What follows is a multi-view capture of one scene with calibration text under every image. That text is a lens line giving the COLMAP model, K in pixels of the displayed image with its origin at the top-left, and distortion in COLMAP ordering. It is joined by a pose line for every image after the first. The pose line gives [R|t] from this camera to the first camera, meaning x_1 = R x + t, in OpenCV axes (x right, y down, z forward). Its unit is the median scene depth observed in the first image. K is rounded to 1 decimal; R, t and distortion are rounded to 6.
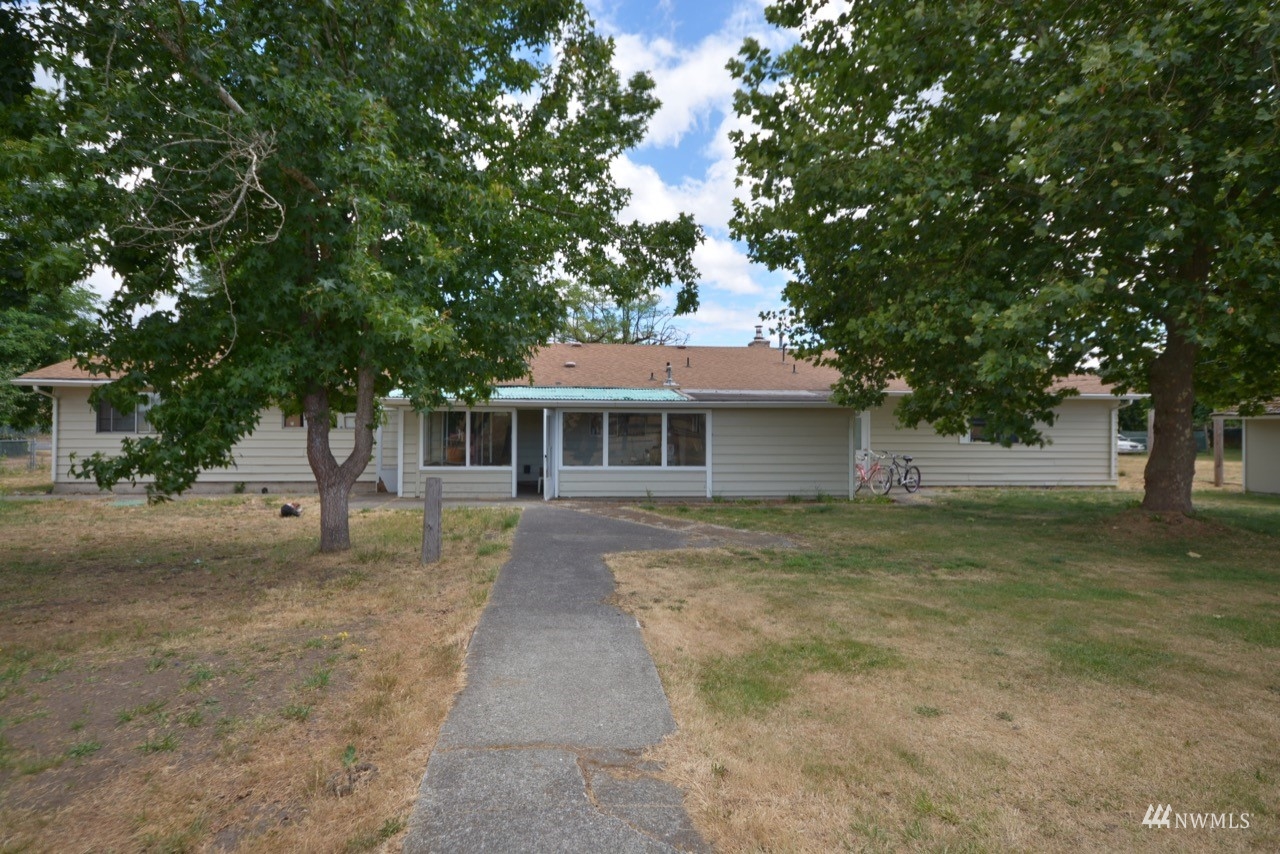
lens RADIAL K [[701.3, 0, 640.0], [0, 701.3, 427.0], [0, 0, 1]] dist [0.000974, 0.000134]
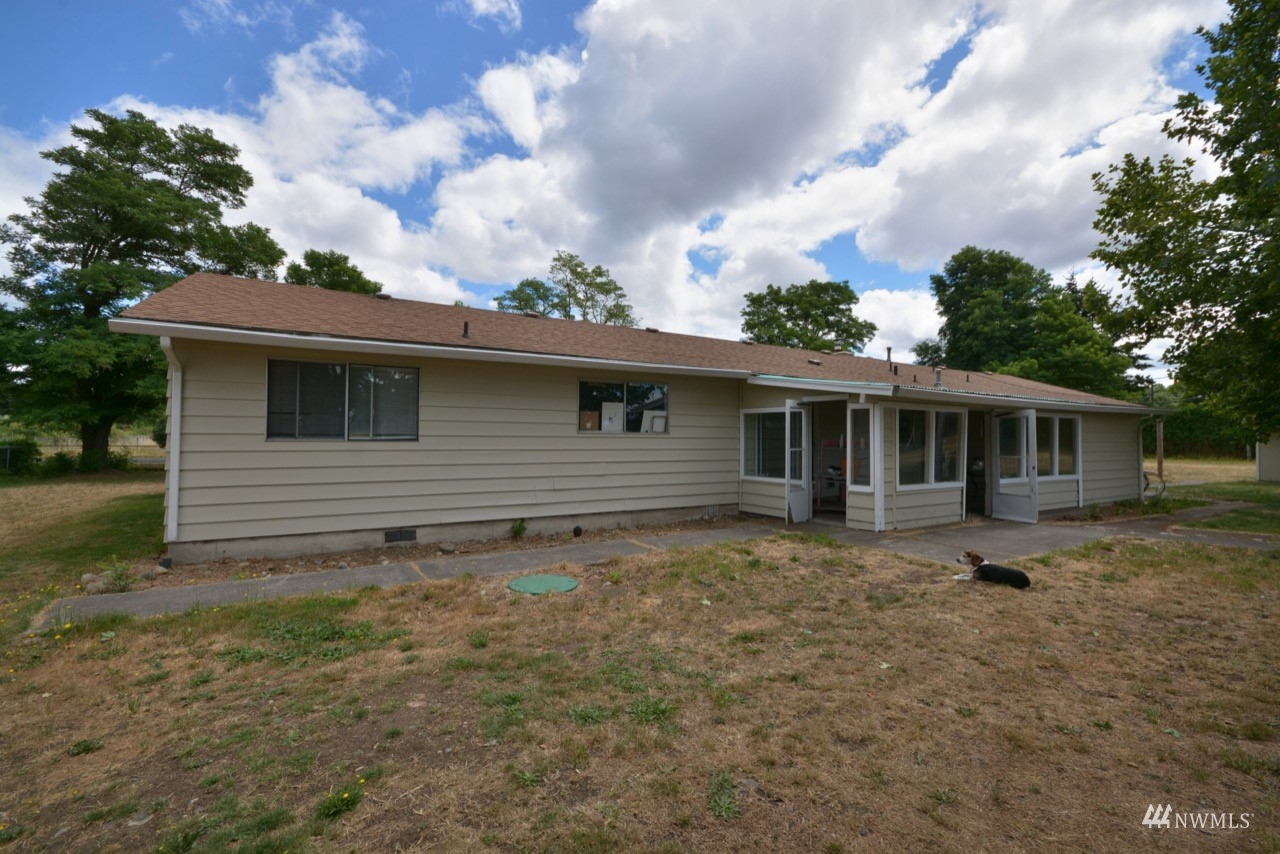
lens RADIAL K [[556.8, 0, 640.0], [0, 556.8, 427.0], [0, 0, 1]] dist [0.015734, -0.009201]
pose [[0.899489, 0.007776, 0.436874, -0.709958], [-0.002458, 0.999916, -0.012737, 0.003551], [-0.436937, 0.010383, 0.899432, 0.528561]]
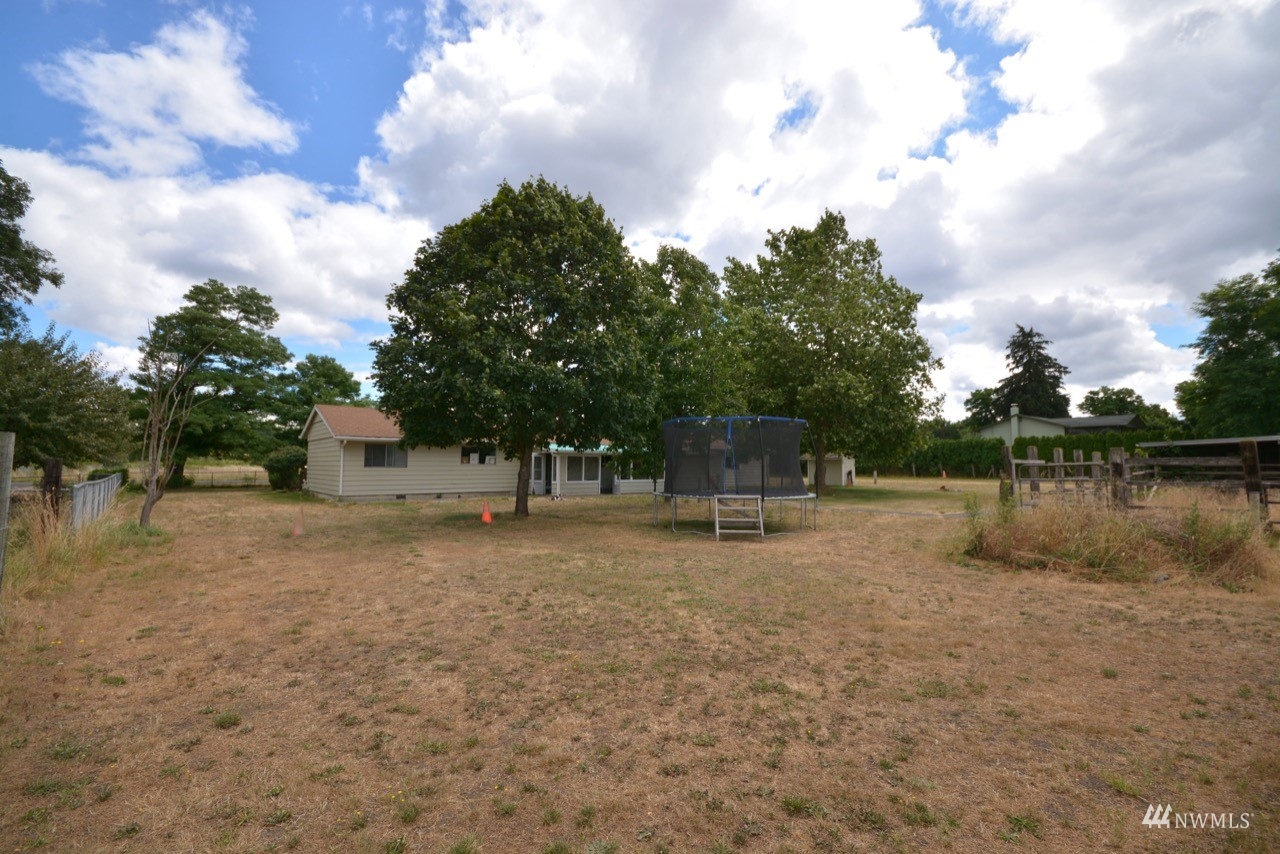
lens RADIAL K [[556.8, 0, 640.0], [0, 556.8, 427.0], [0, 0, 1]] dist [0.015734, -0.009201]
pose [[0.834773, 0.033503, 0.549574, -0.959921], [0.001083, 0.998045, -0.062487, -0.003668], [-0.550593, 0.052757, 0.833105, -0.501947]]
